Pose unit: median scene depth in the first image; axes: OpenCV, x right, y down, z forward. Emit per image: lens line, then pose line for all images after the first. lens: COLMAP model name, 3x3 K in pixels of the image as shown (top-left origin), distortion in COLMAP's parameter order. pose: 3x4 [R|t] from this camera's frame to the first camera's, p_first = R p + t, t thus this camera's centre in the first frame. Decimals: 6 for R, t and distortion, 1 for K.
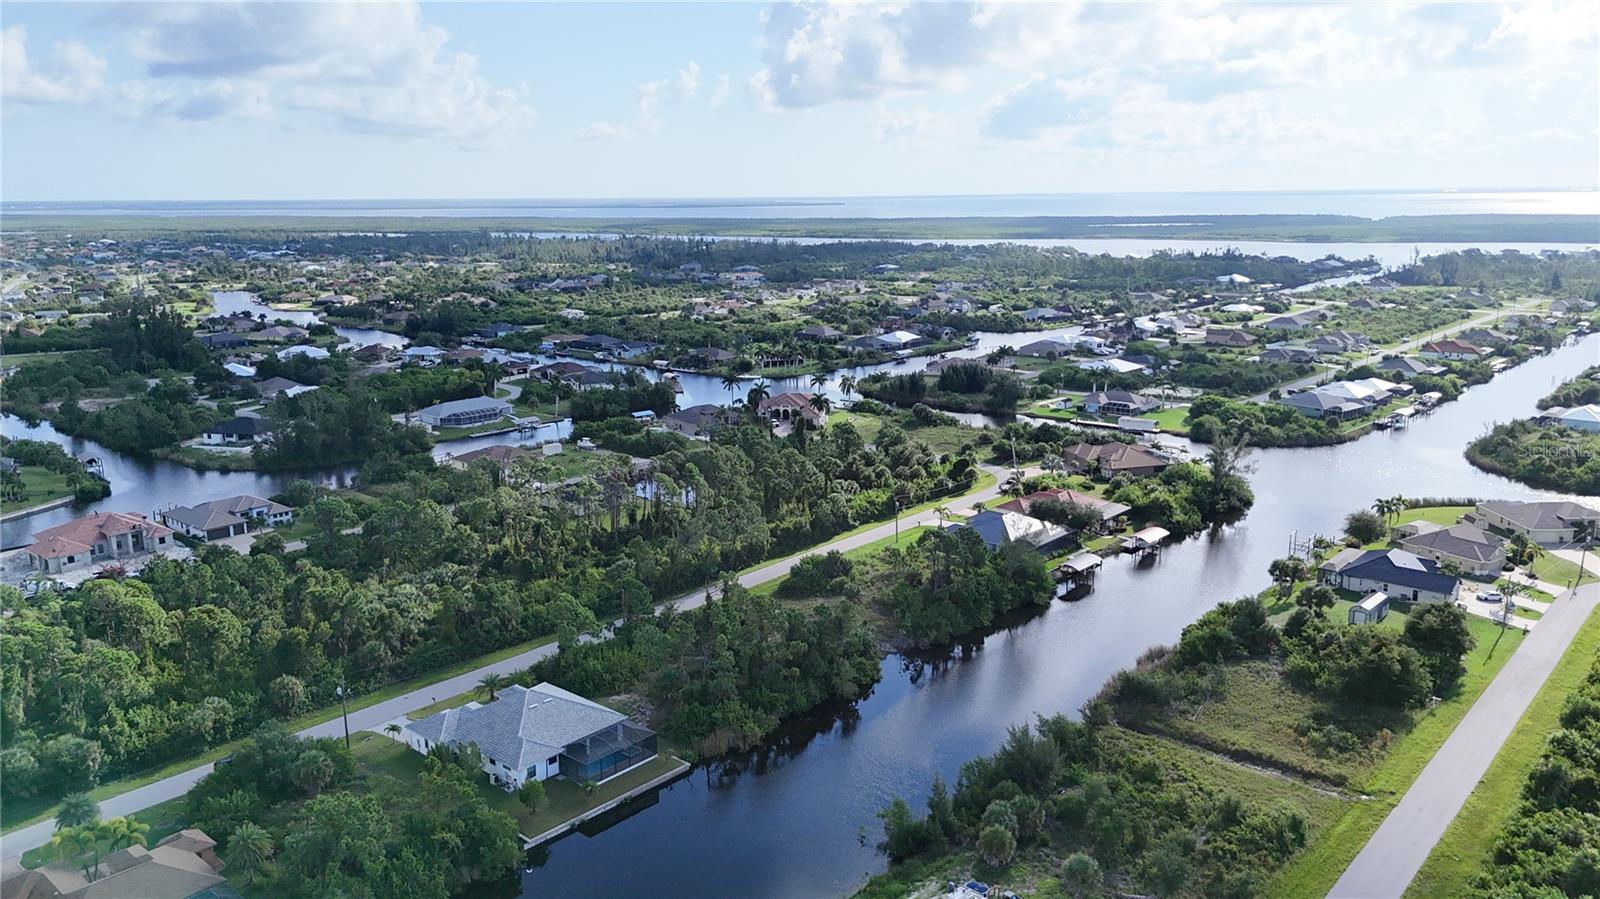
lens RADIAL K [[1185.2, 0, 800.0], [0, 1185.2, 449.5], [0, 0, 1]] dist [0.078503, -0.092000]
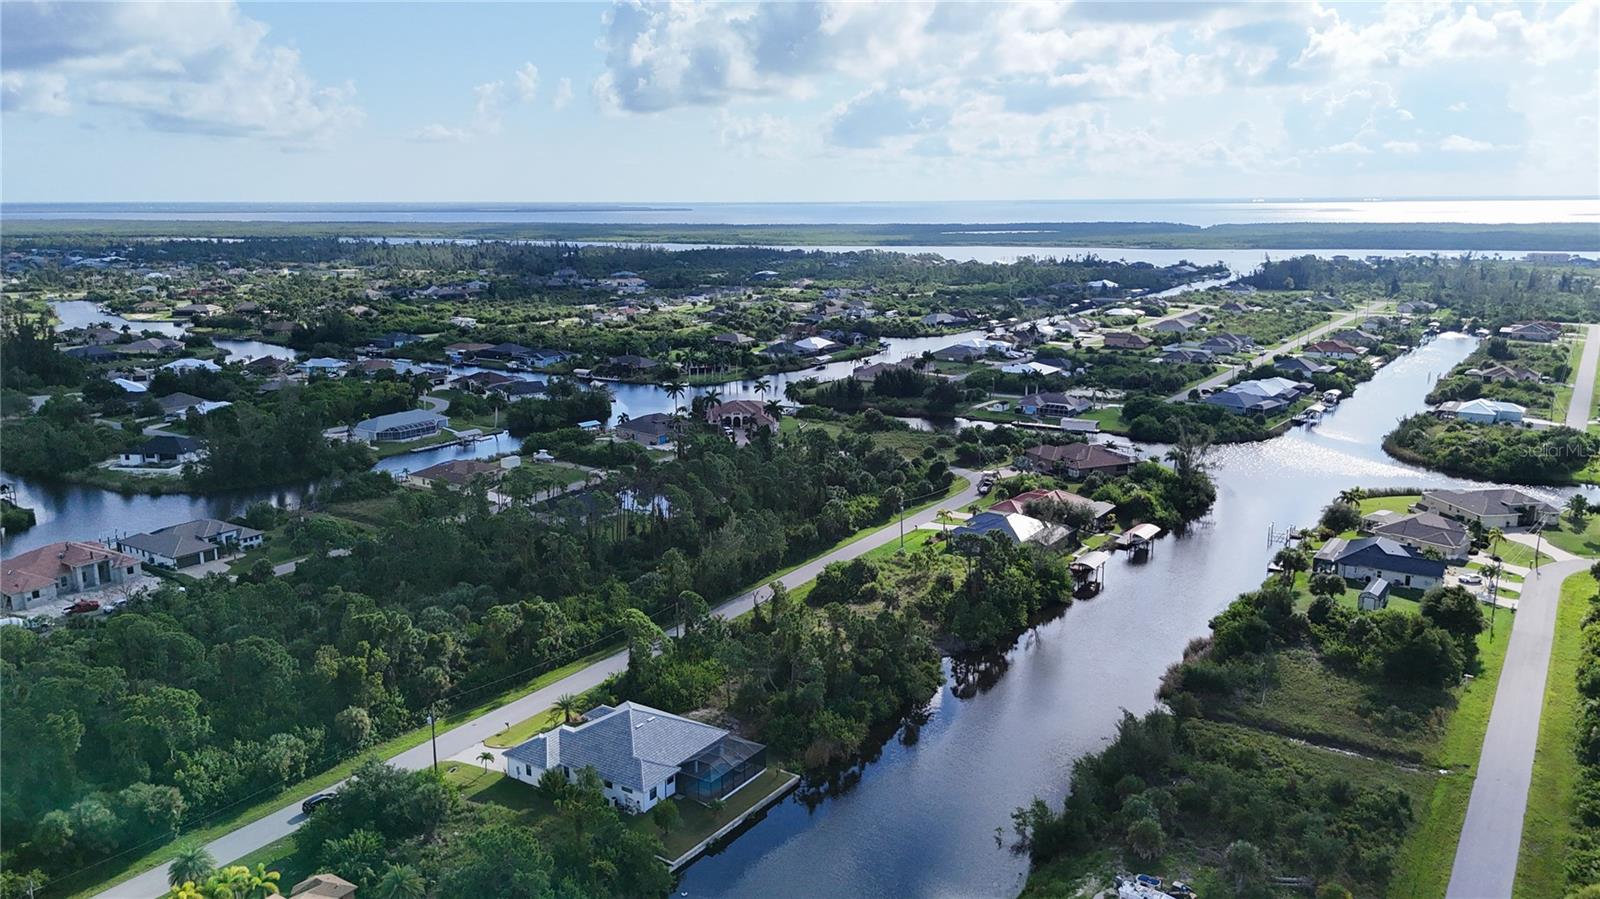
lens RADIAL K [[1185.2, 0, 800.0], [0, 1185.2, 449.5], [0, 0, 1]] dist [0.078503, -0.092000]
pose [[0.991436, -0.022140, 0.128700, -0.110774], [0.022716, 0.999737, -0.003013, -0.002797], [-0.128600, 0.005911, 0.991679, 0.006857]]
